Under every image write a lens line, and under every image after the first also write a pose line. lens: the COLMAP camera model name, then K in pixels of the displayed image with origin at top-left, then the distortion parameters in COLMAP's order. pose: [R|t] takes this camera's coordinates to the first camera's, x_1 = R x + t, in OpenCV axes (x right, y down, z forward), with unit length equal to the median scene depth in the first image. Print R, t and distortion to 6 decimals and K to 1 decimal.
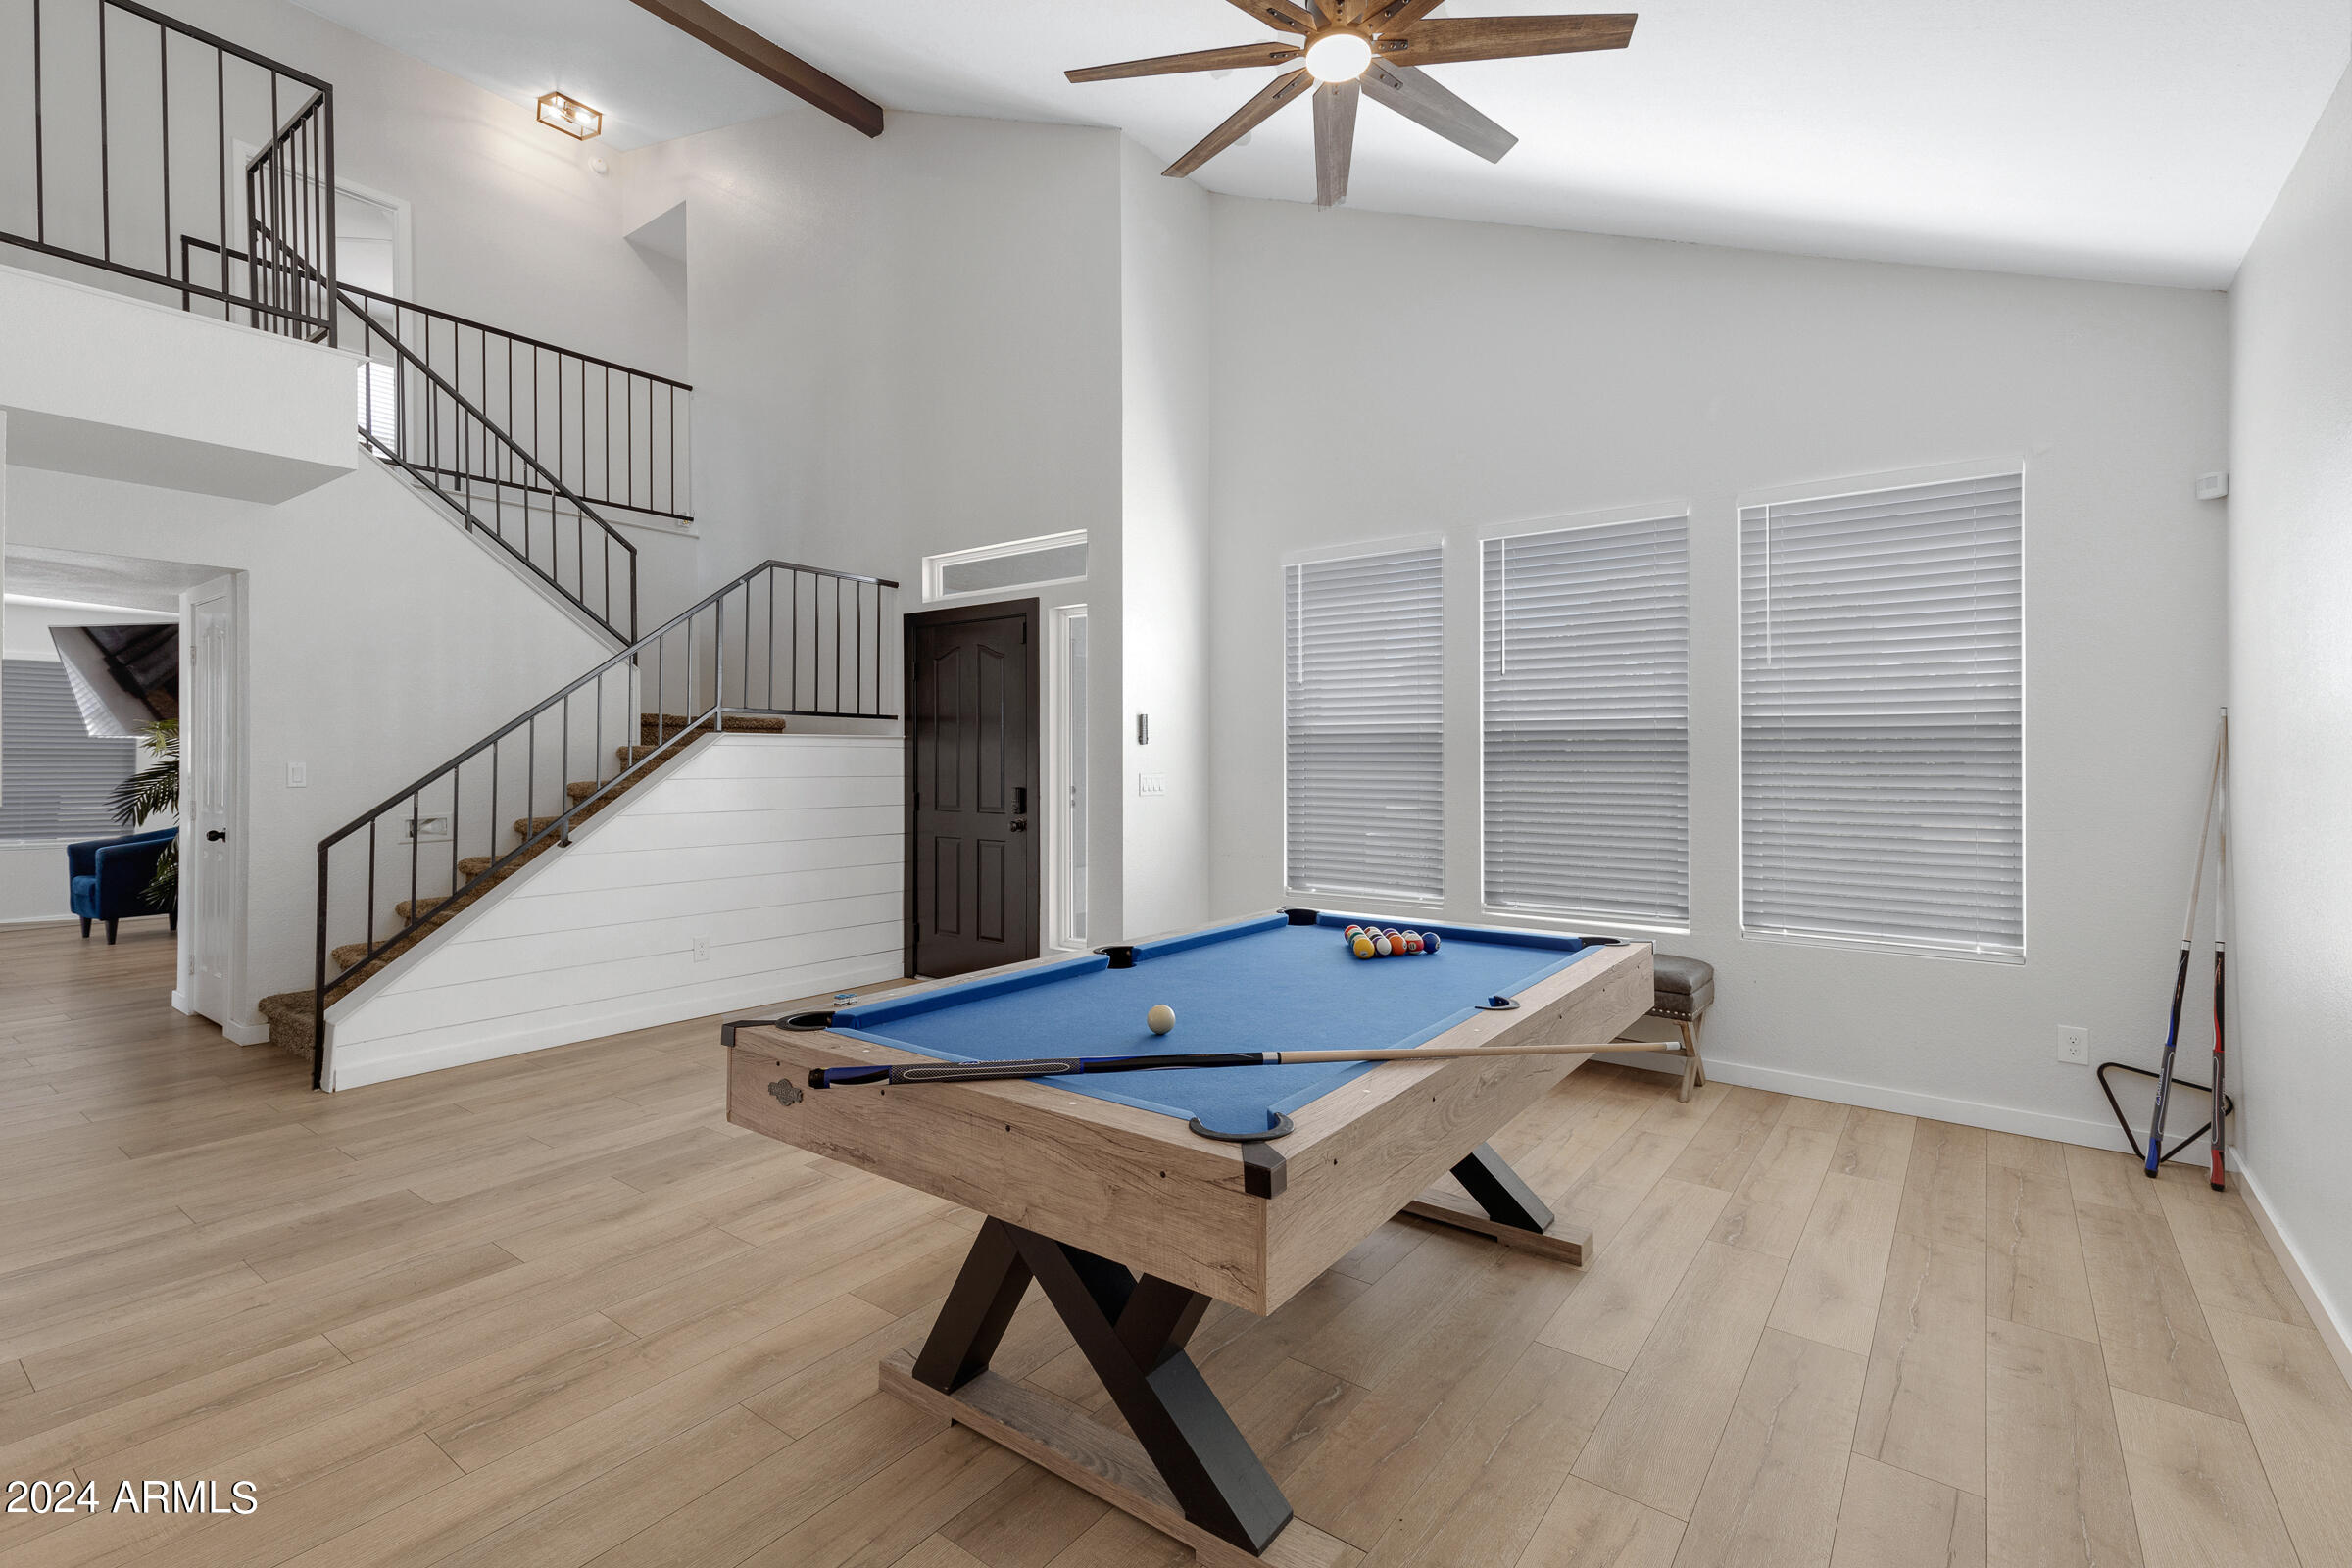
lens RADIAL K [[1077.7, 0, 1176.0], [0, 1077.7, 769.4], [0, 0, 1]] dist [0.023206, -0.000425]
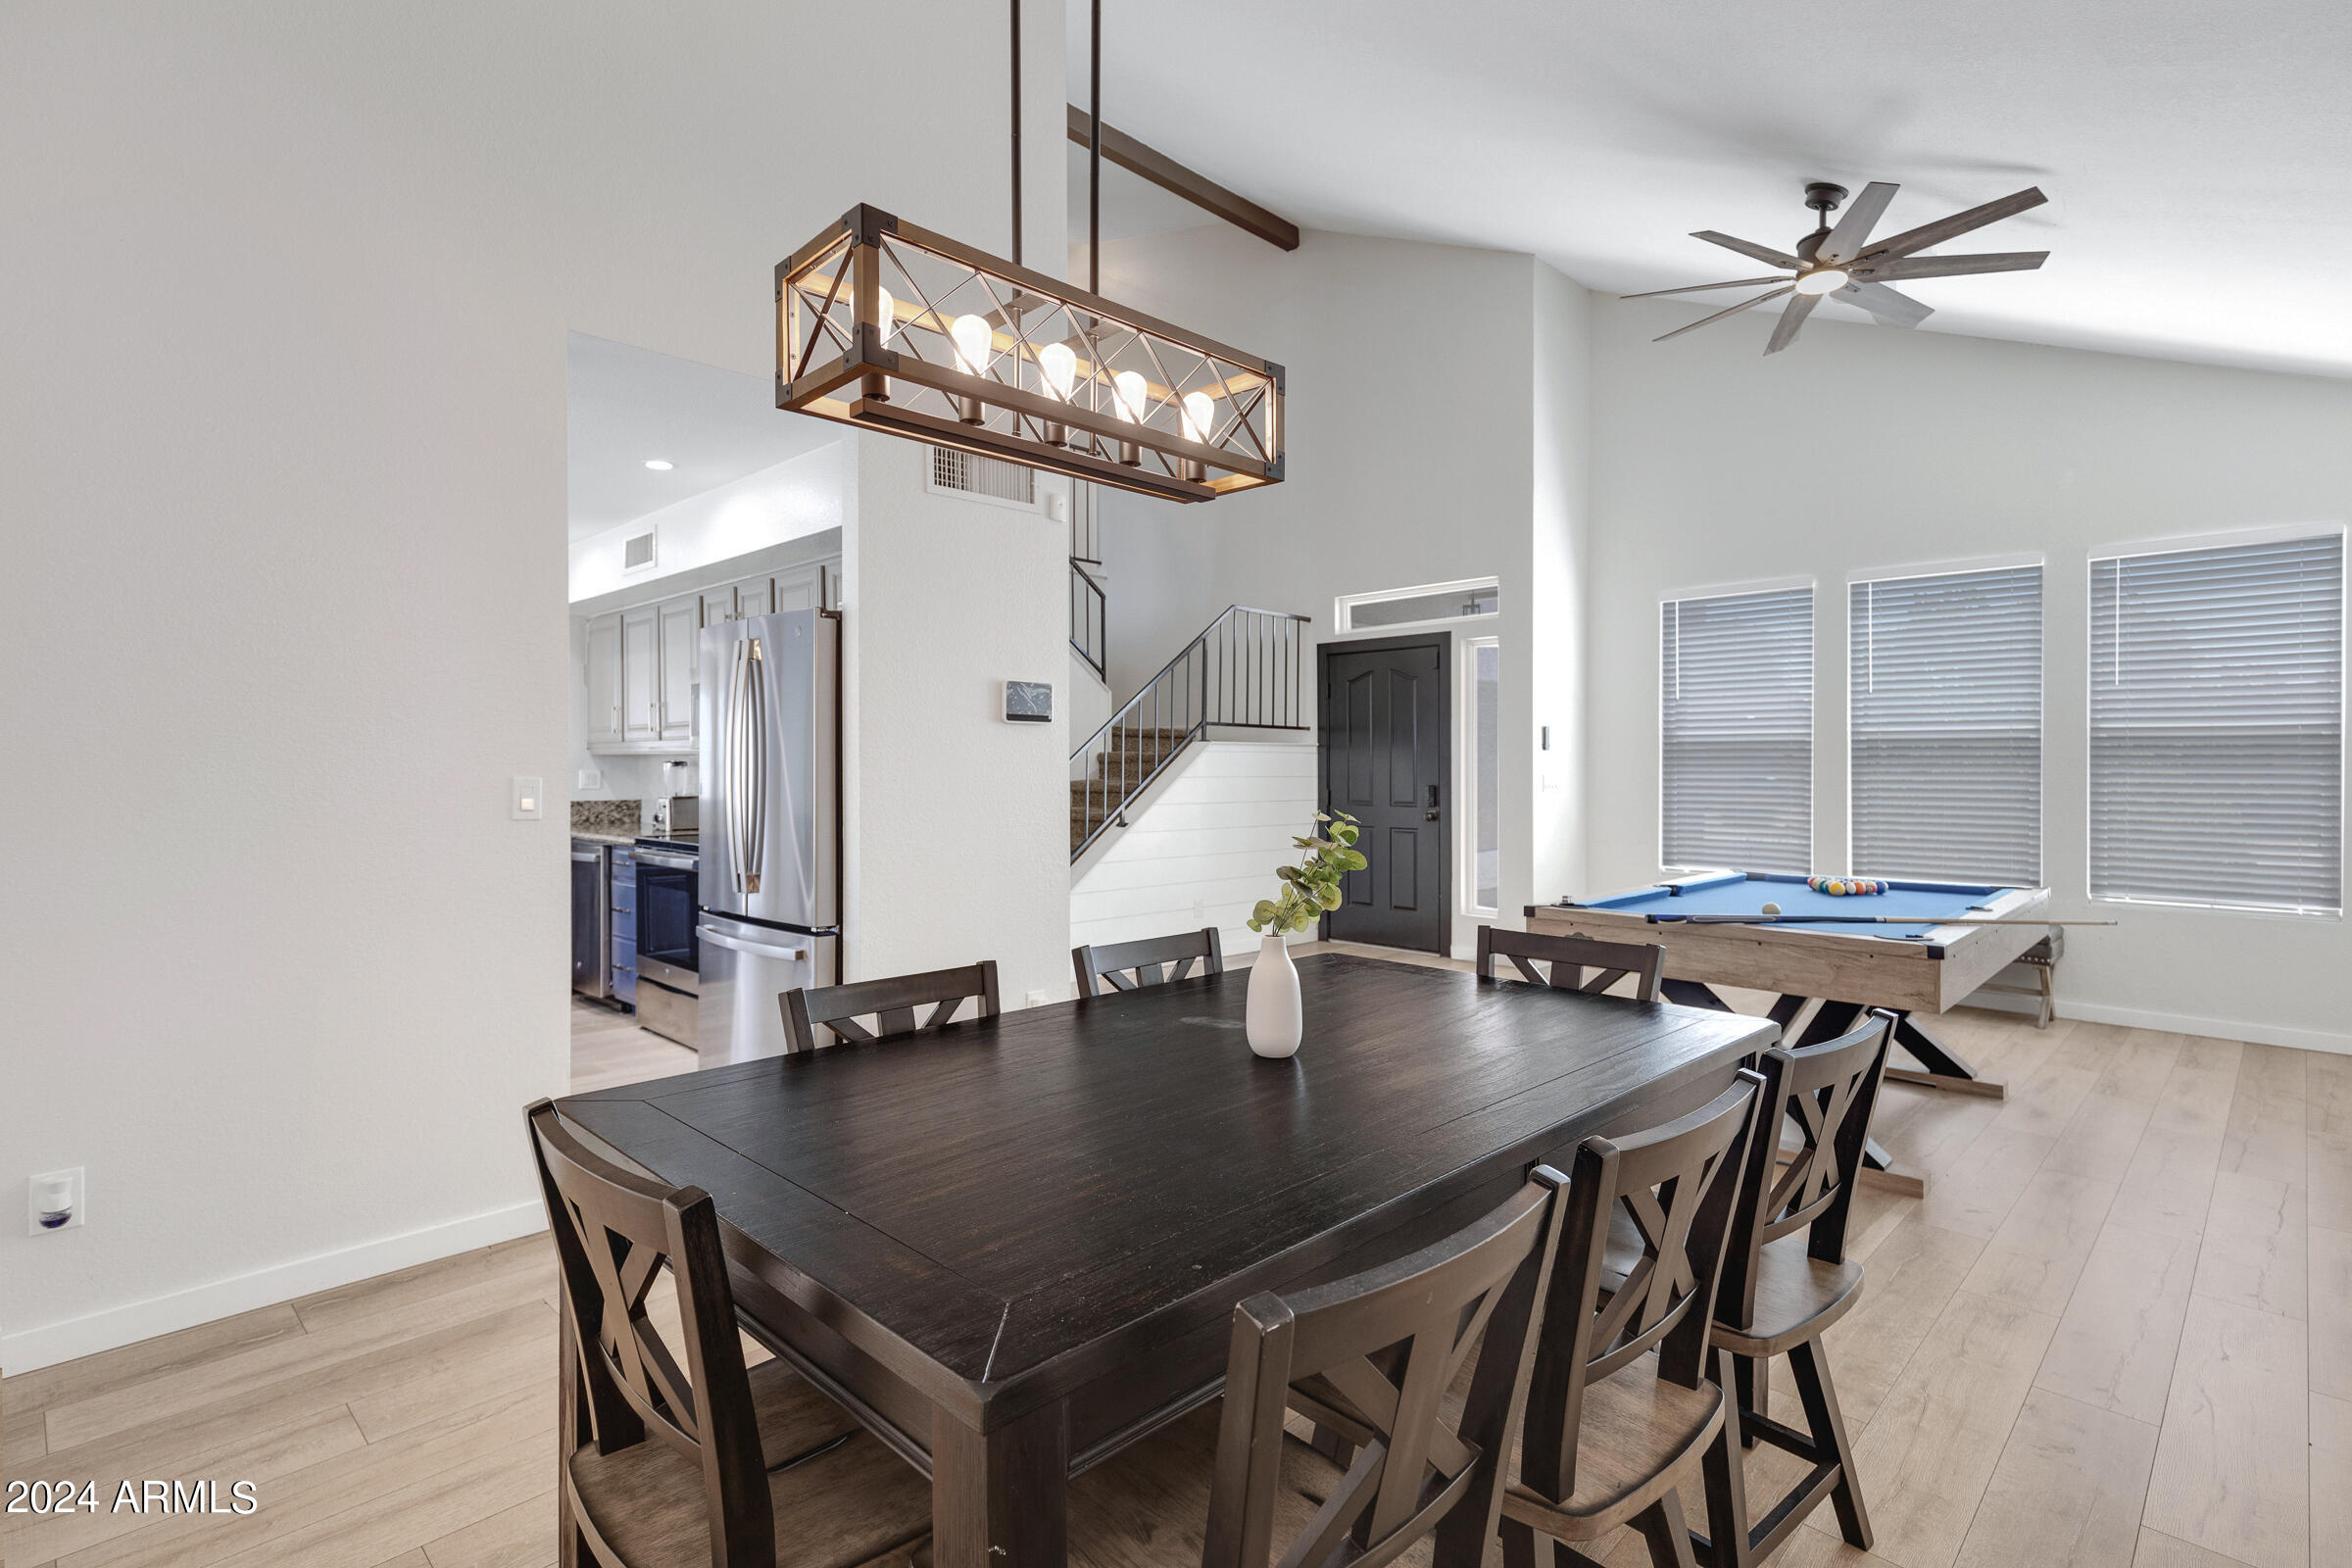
lens RADIAL K [[1150.5, 0, 1189.2], [0, 1150.5, 789.5], [0, 0, 1]] dist [0.016790, -0.000591]
pose [[0.992741, 0.003042, -0.120229, -0.352697], [-0.001821, 0.999946, 0.010265, 0.010926], [0.120254, -0.009971, 0.992693, -0.460062]]
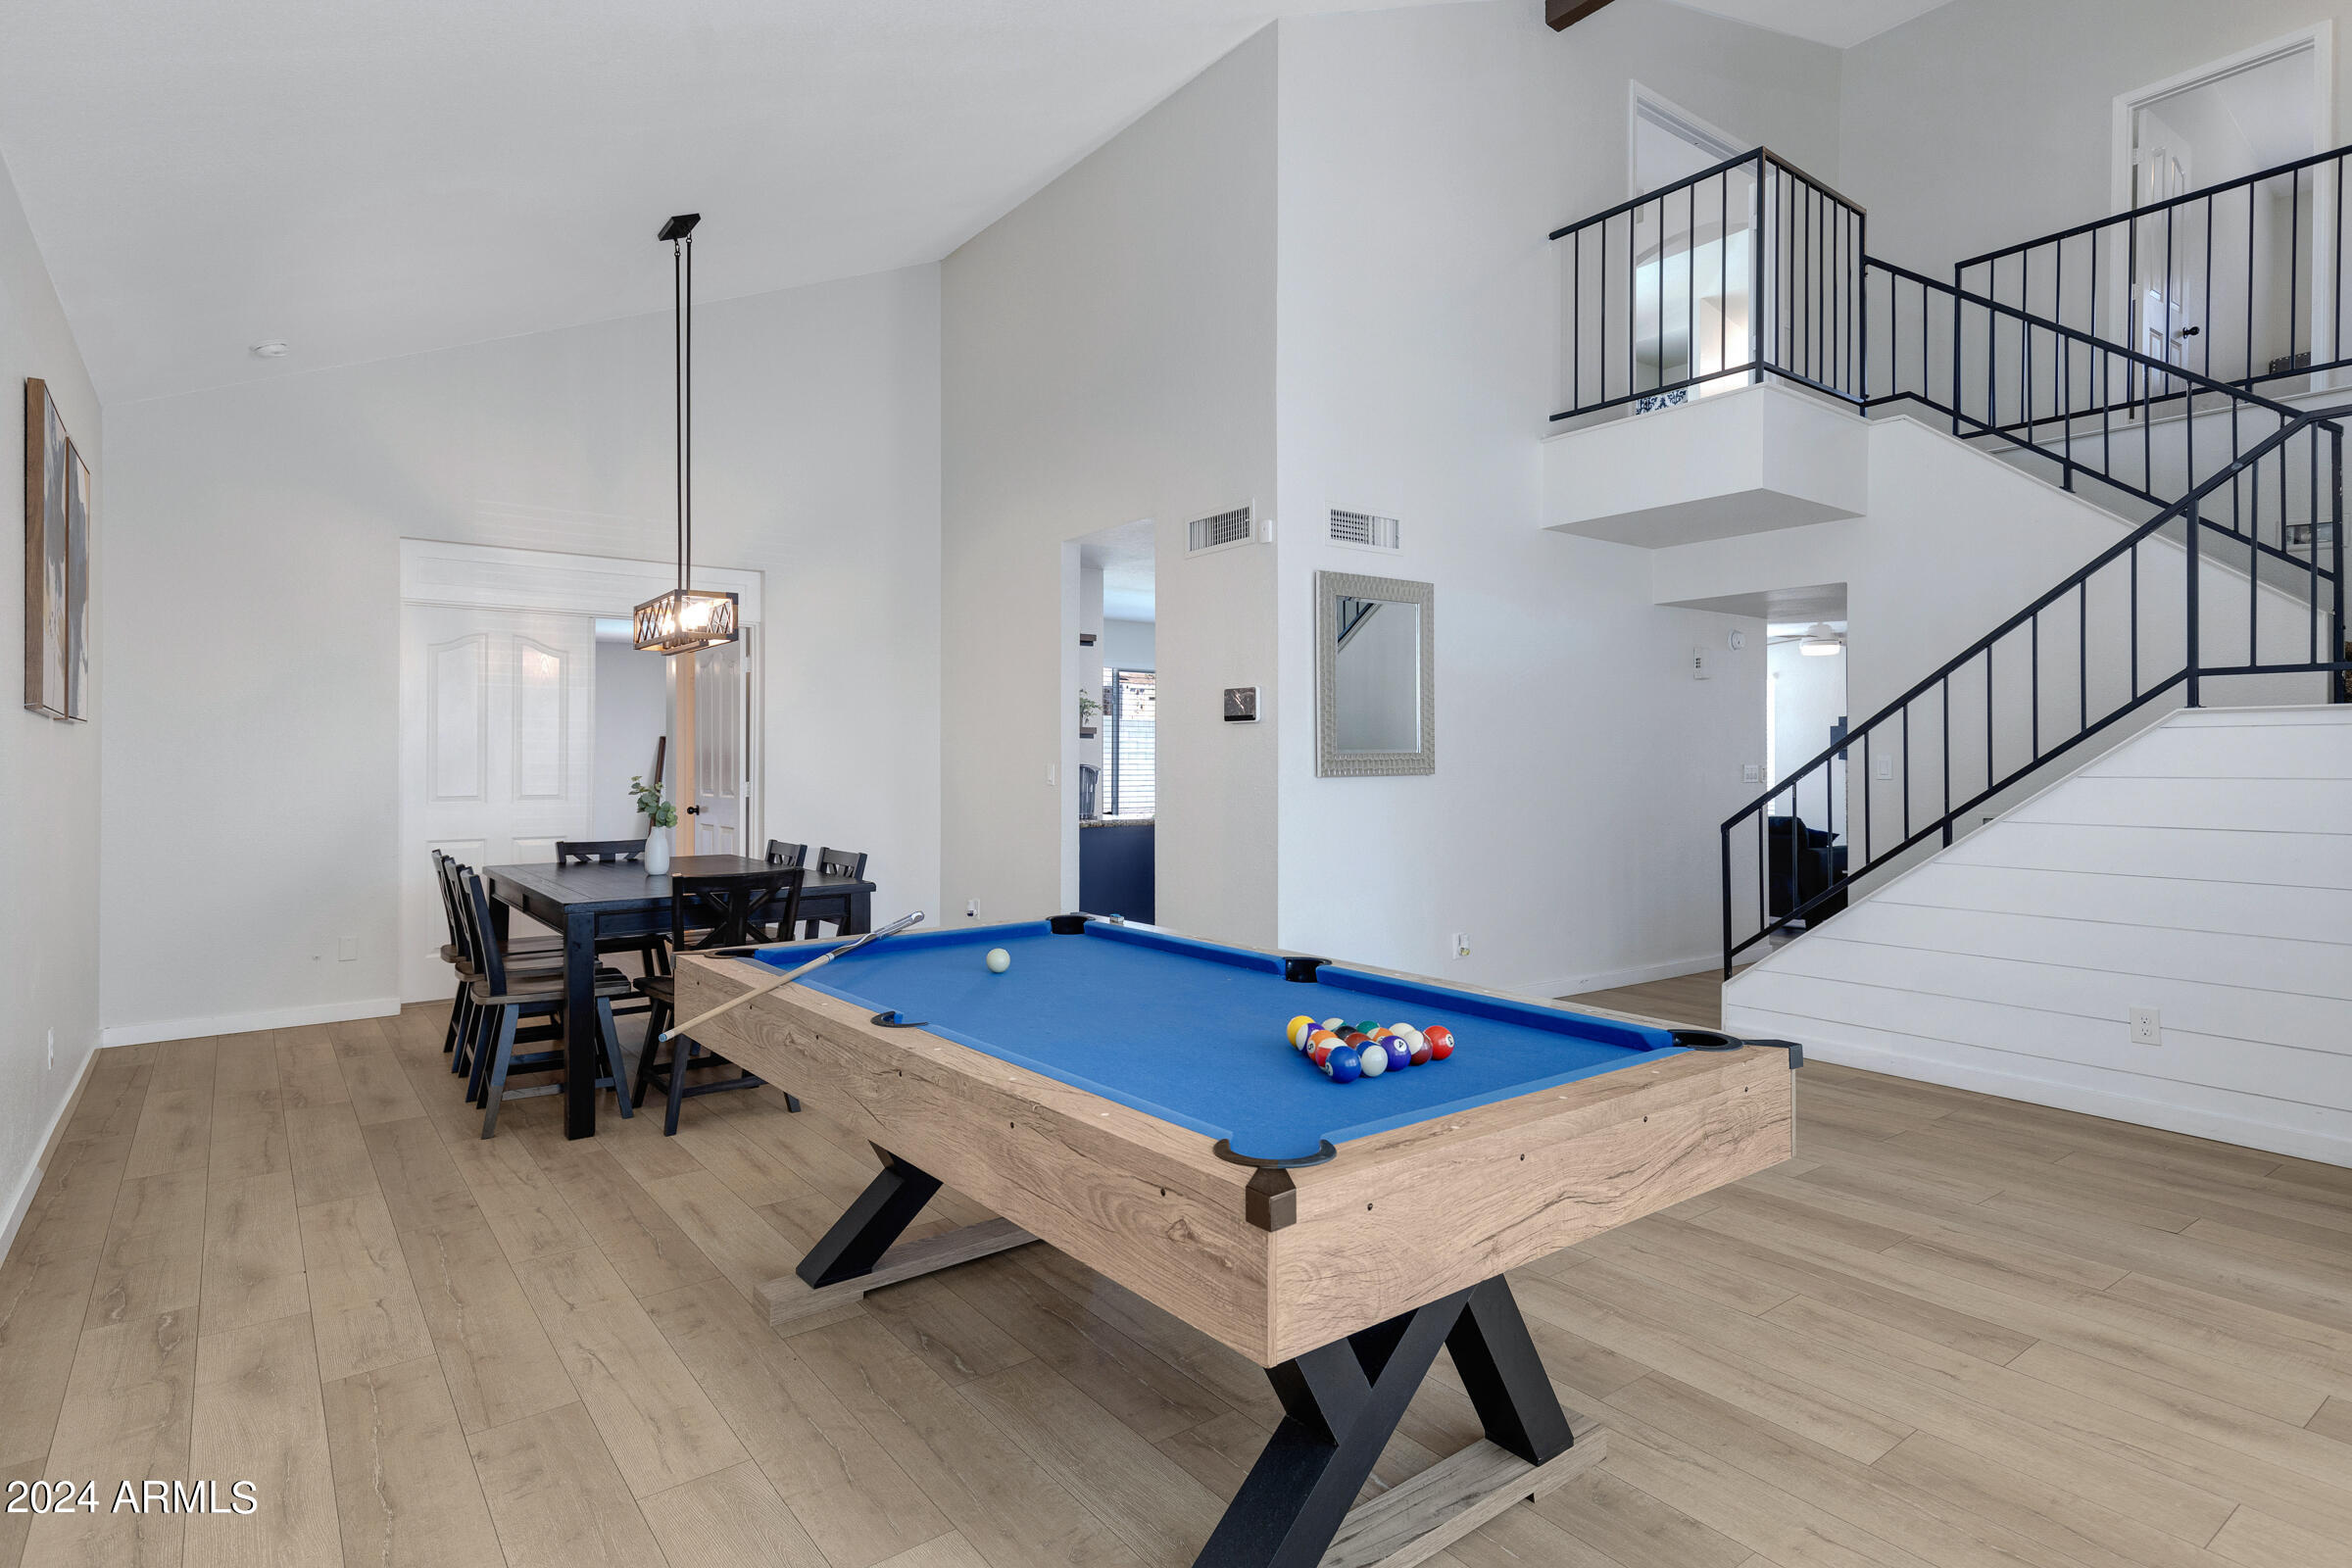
lens RADIAL K [[1228.1, 0, 1159.7], [0, 1228.1, 775.6], [0, 0, 1]] dist [0.027671, -0.000102]
pose [[-0.282517, 0.010694, -0.959203, 0.617819], [-0.008013, 0.999877, 0.013507, 0.002872], [0.959229, 0.011502, -0.282396, 0.773058]]
